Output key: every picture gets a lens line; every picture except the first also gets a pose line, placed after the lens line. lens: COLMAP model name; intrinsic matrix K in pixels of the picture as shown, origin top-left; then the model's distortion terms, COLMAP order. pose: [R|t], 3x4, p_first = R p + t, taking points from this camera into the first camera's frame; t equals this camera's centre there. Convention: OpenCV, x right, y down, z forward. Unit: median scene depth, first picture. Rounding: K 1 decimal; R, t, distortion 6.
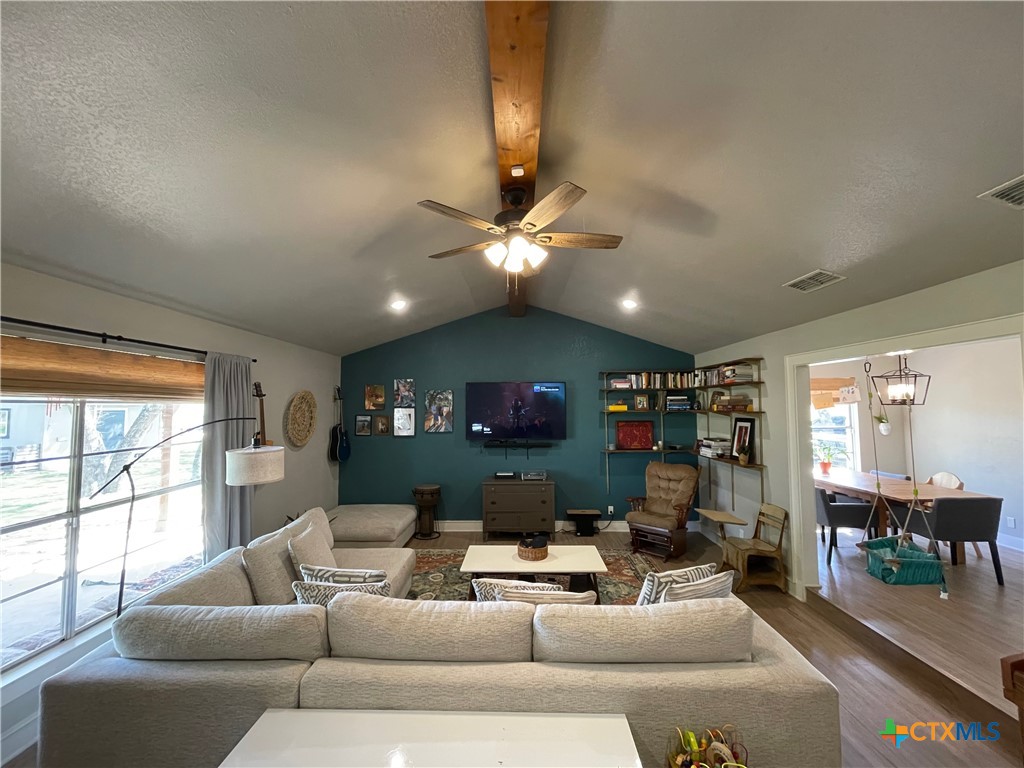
lens RADIAL K [[413.9, 0, 509.8], [0, 413.9, 383.6], [0, 0, 1]] dist [-0.000607, -0.001015]
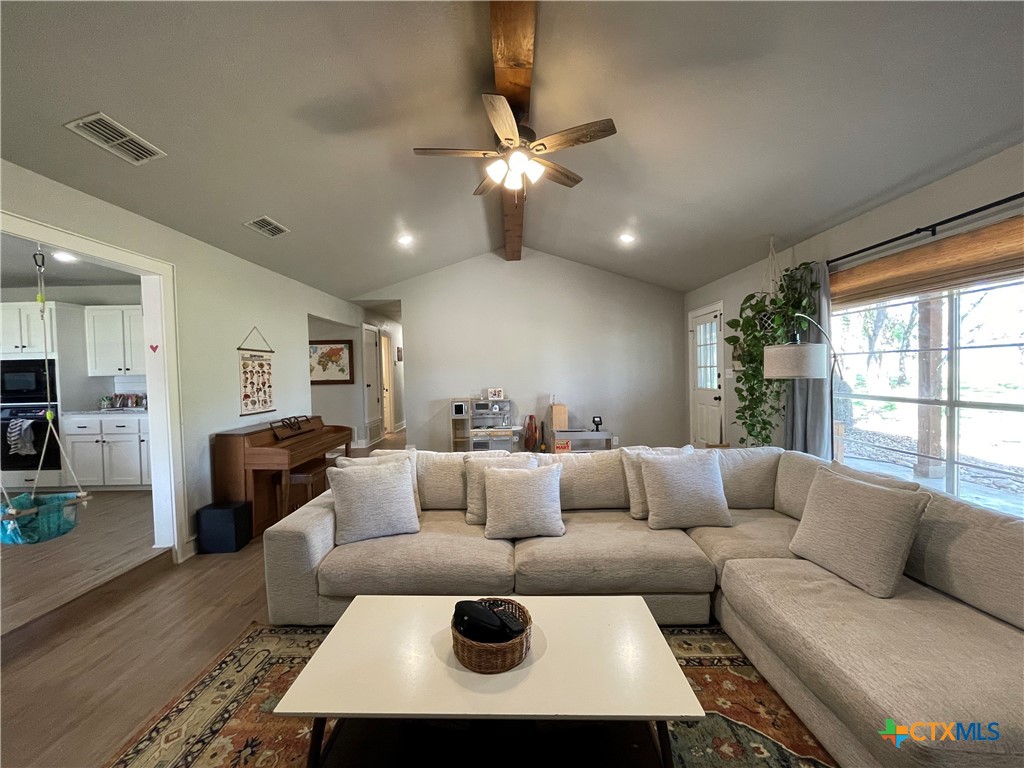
lens RADIAL K [[413.9, 0, 507.8], [0, 413.9, 382.5], [0, 0, 1]] dist [-0.000607, -0.001015]
pose [[-0.999715, 0.023461, -0.004427, 0.029263], [0.023582, 0.999283, -0.029633, 0.139665], [0.003729, -0.029729, -0.999551, 1.062471]]
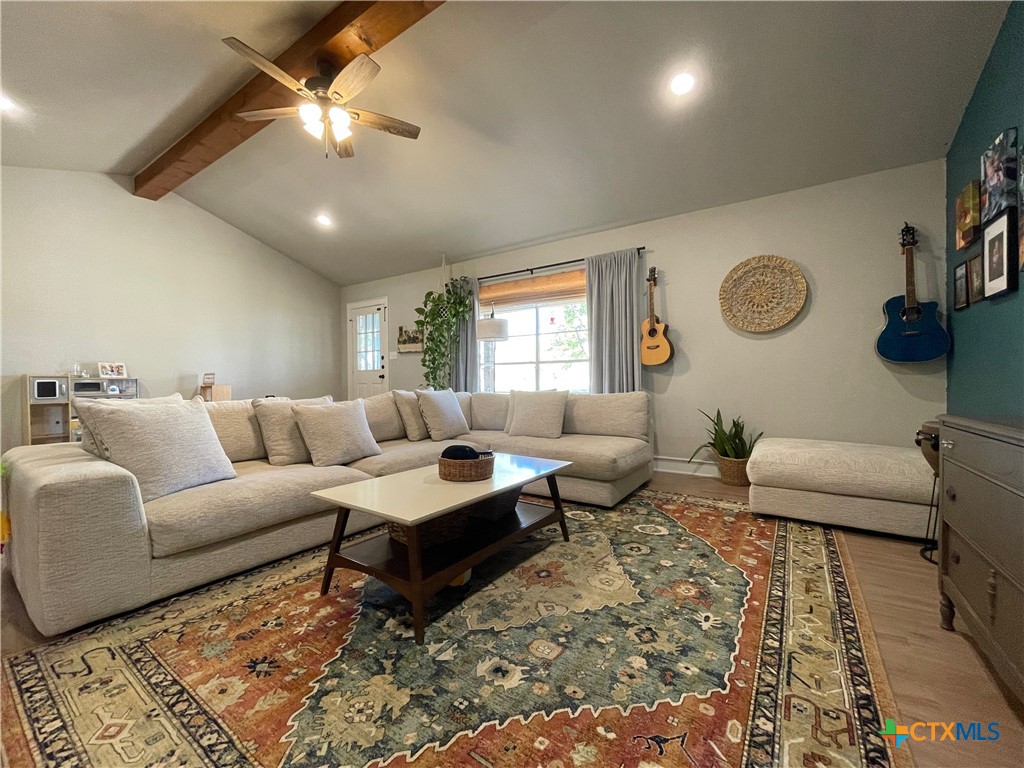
lens RADIAL K [[413.9, 0, 510.6], [0, 413.9, 381.4], [0, 0, 1]] dist [-0.000607, -0.001015]
pose [[-0.540506, 0.006560, -0.841315, 0.363560], [0.054576, 0.998137, -0.027280, 0.236783], [0.839568, -0.060660, -0.539857, 1.029957]]
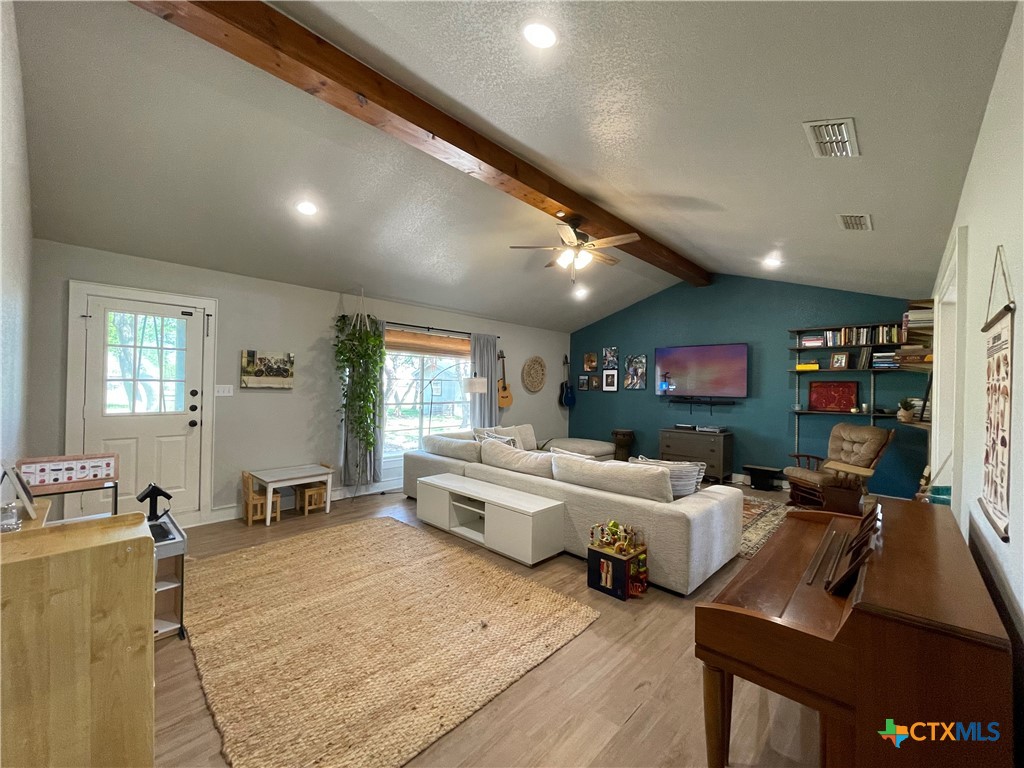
lens RADIAL K [[413.9, 0, 509.1], [0, 413.9, 381.7], [0, 0, 1]] dist [-0.000607, -0.001015]
pose [[0.733639, 0.011237, -0.679446, 0.492516], [0.015435, 0.999330, 0.033194, 0.060890], [0.679364, -0.034840, 0.732974, -0.210804]]
